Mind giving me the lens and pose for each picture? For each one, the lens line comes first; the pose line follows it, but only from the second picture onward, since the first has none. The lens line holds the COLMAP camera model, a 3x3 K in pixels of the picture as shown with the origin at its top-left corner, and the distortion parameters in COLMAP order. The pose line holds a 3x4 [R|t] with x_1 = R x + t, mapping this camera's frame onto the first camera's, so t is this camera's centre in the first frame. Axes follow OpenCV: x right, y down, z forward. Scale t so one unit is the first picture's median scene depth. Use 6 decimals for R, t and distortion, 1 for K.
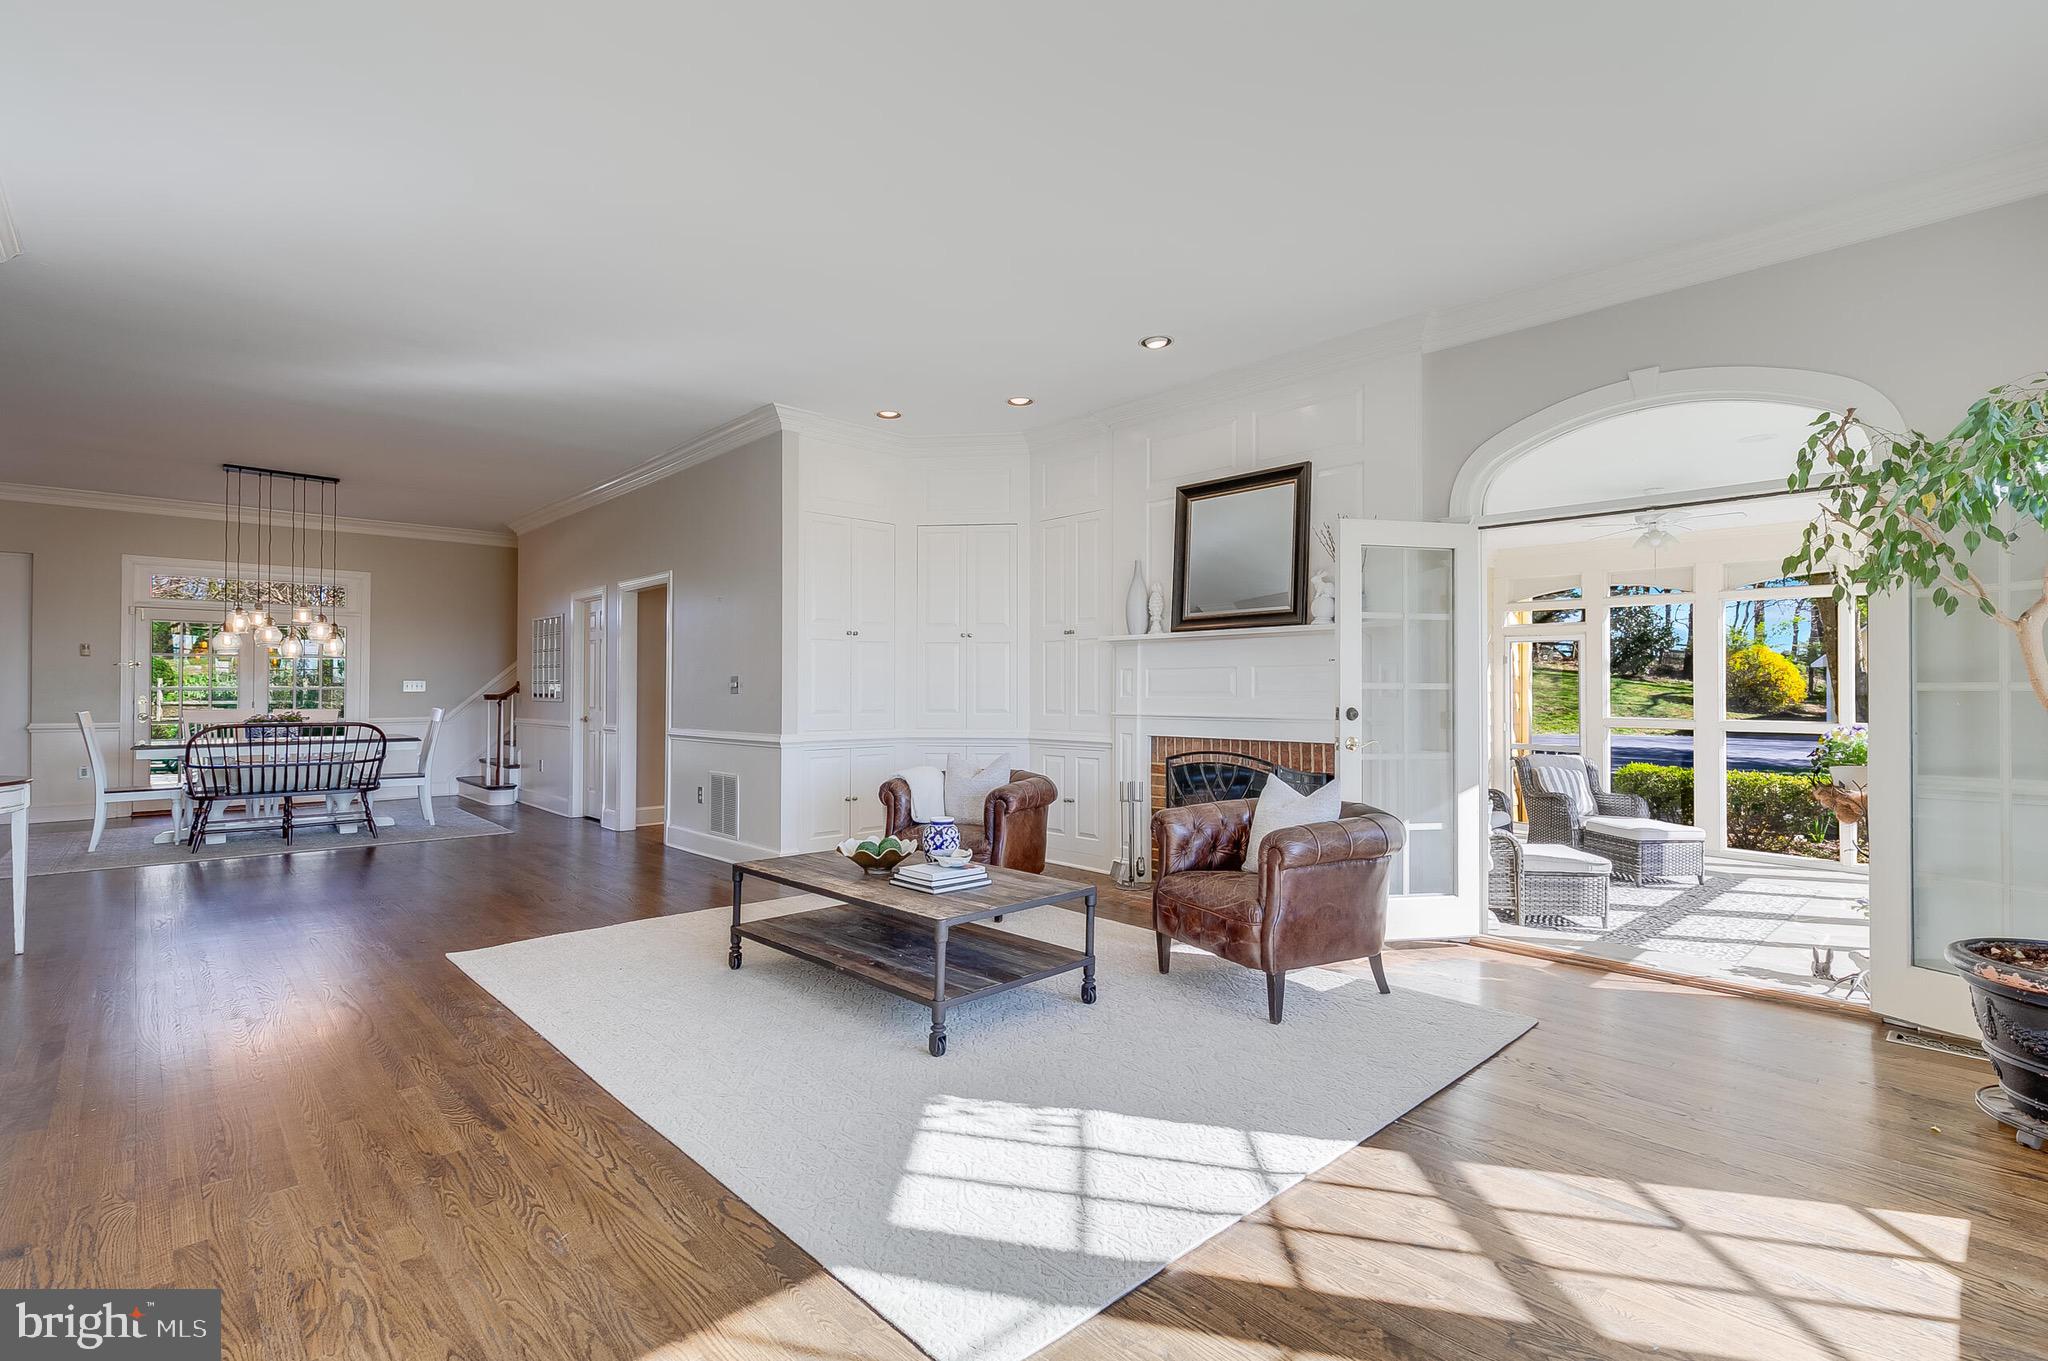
lens RADIAL K [[977.5, 0, 1040.0], [0, 977.5, 685.7], [0, 0, 1]] dist [0.010390, 0.000974]
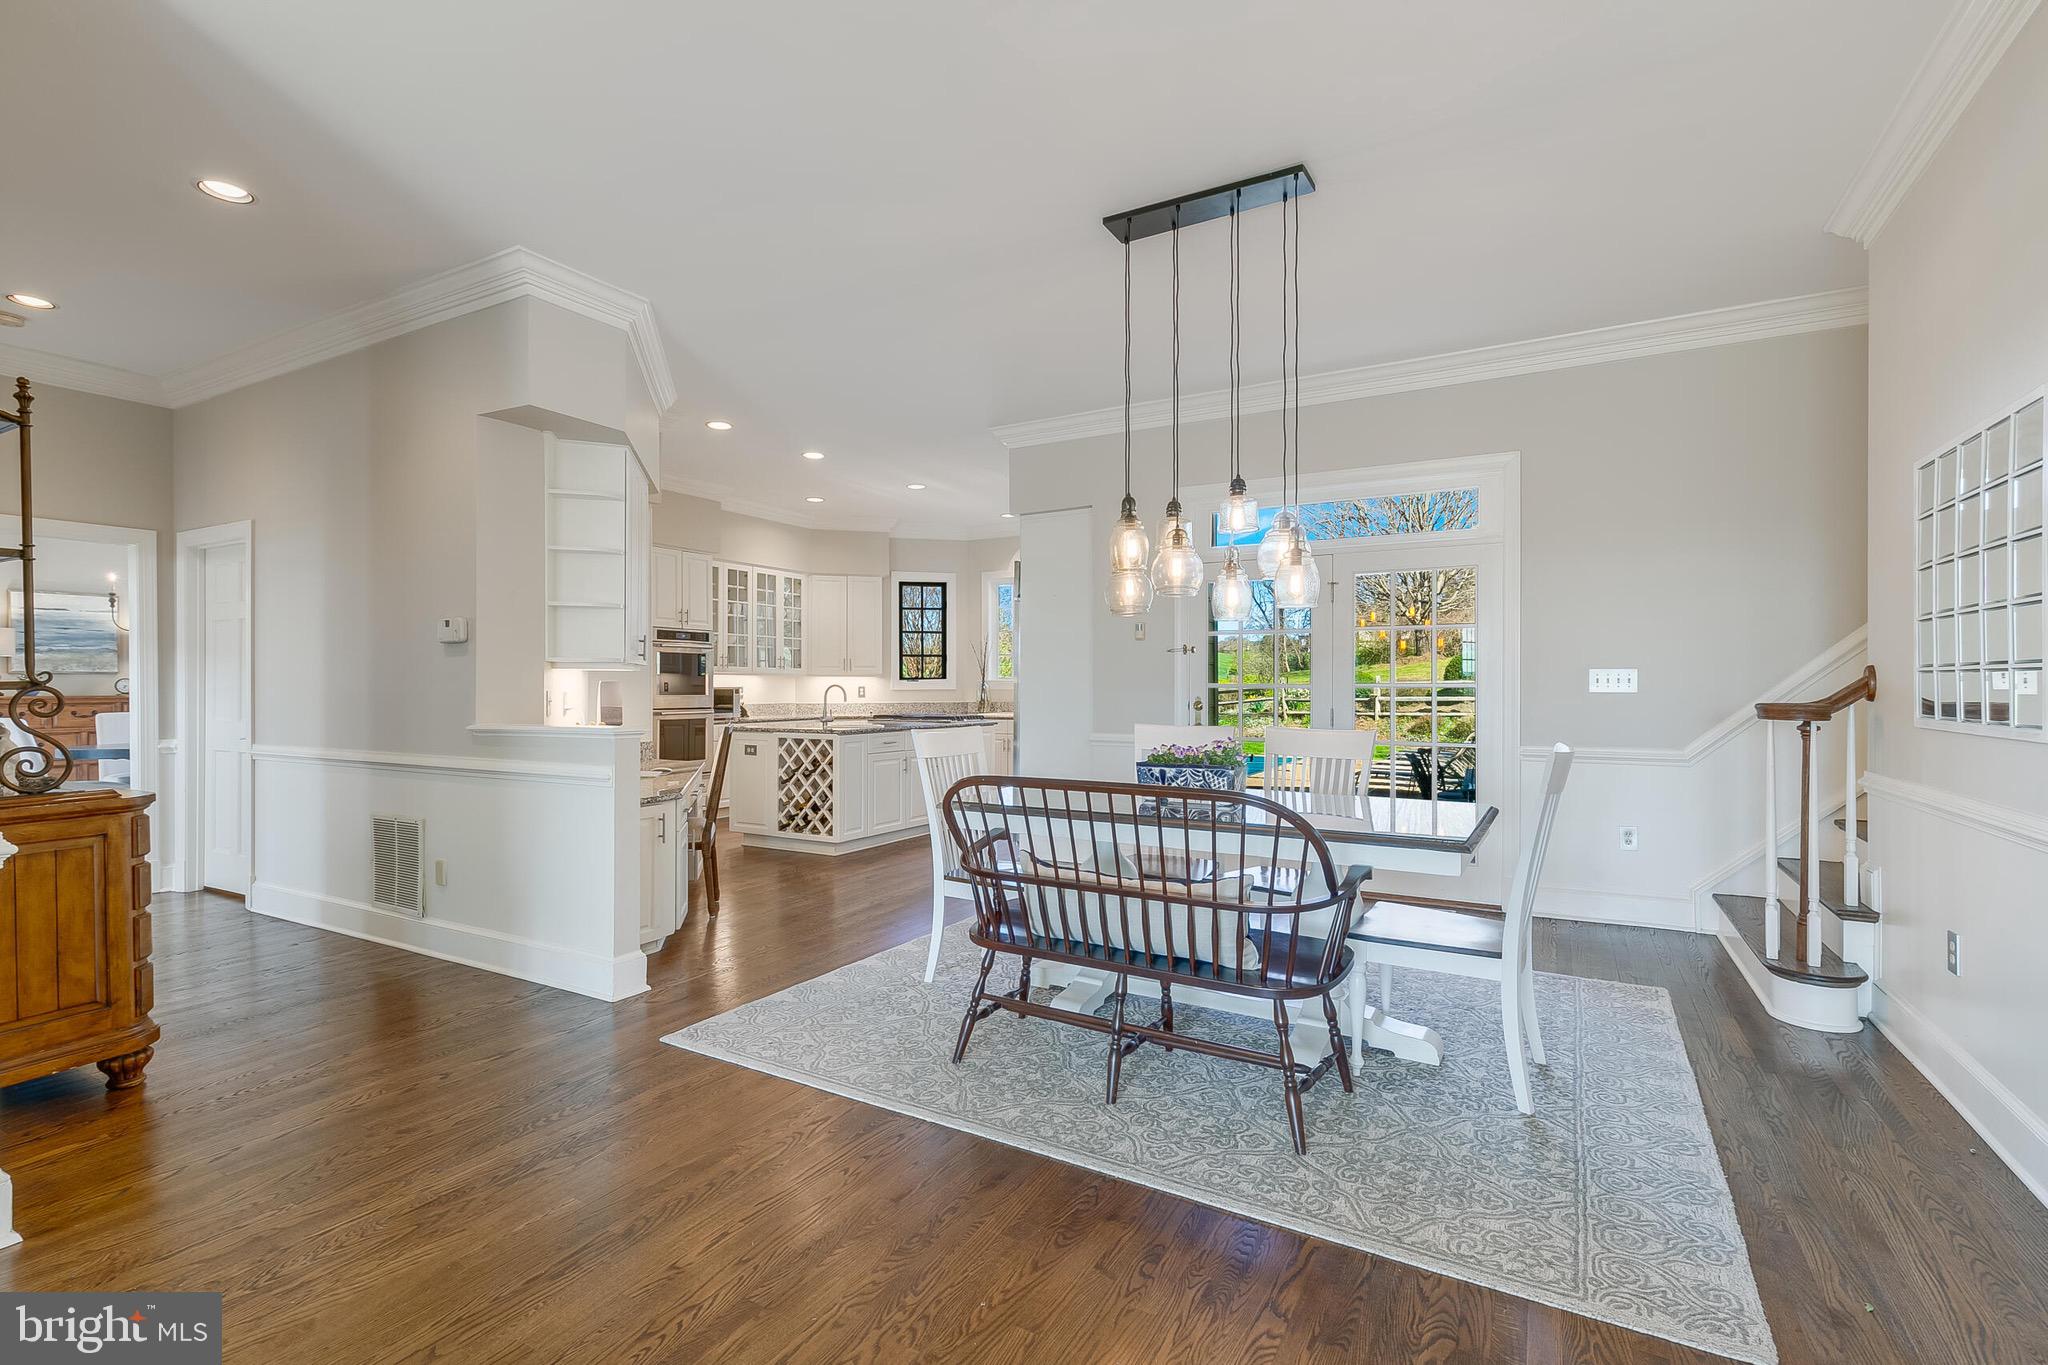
lens RADIAL K [[946.9, 0, 1015.3], [0, 946.9, 678.4], [0, 0, 1]] dist [0.009140, -0.001007]
pose [[0.291763, -0.005969, -0.956472, -0.498603], [0.003119, 0.999981, -0.005289, 0.000942], [0.956485, -0.001441, 0.291776, 1.021483]]
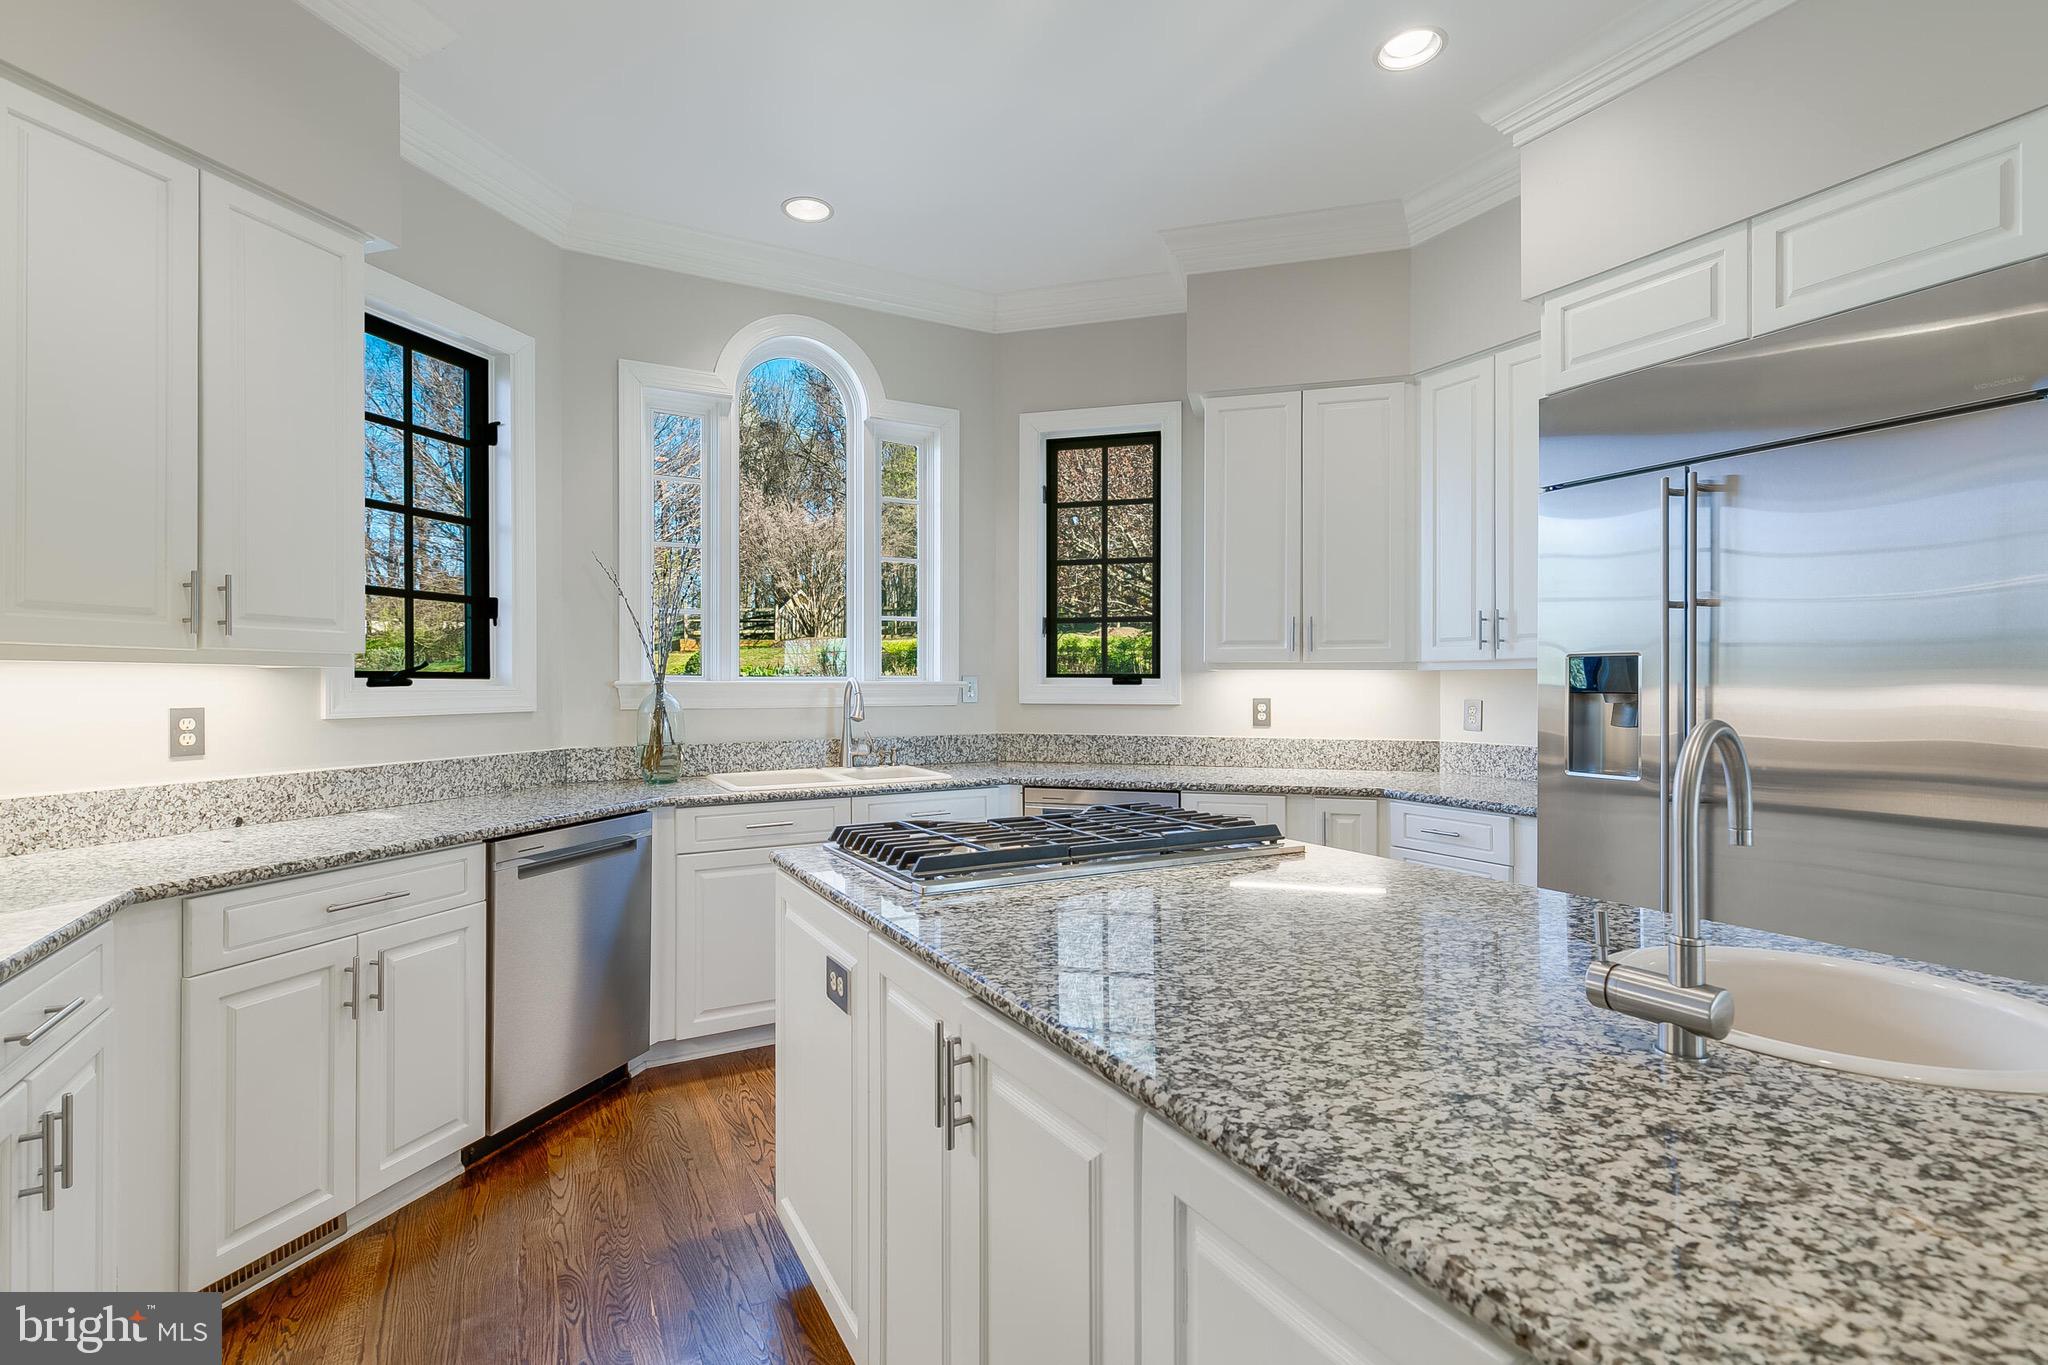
lens RADIAL K [[946.9, 0, 1015.3], [0, 946.9, 678.4], [0, 0, 1]] dist [0.009140, -0.001007]
pose [[0.969412, -0.002712, -0.245423, -1.767802], [0.002300, 0.999995, -0.001966, -0.004872], [0.245428, 0.001341, 0.969414, 0.965849]]
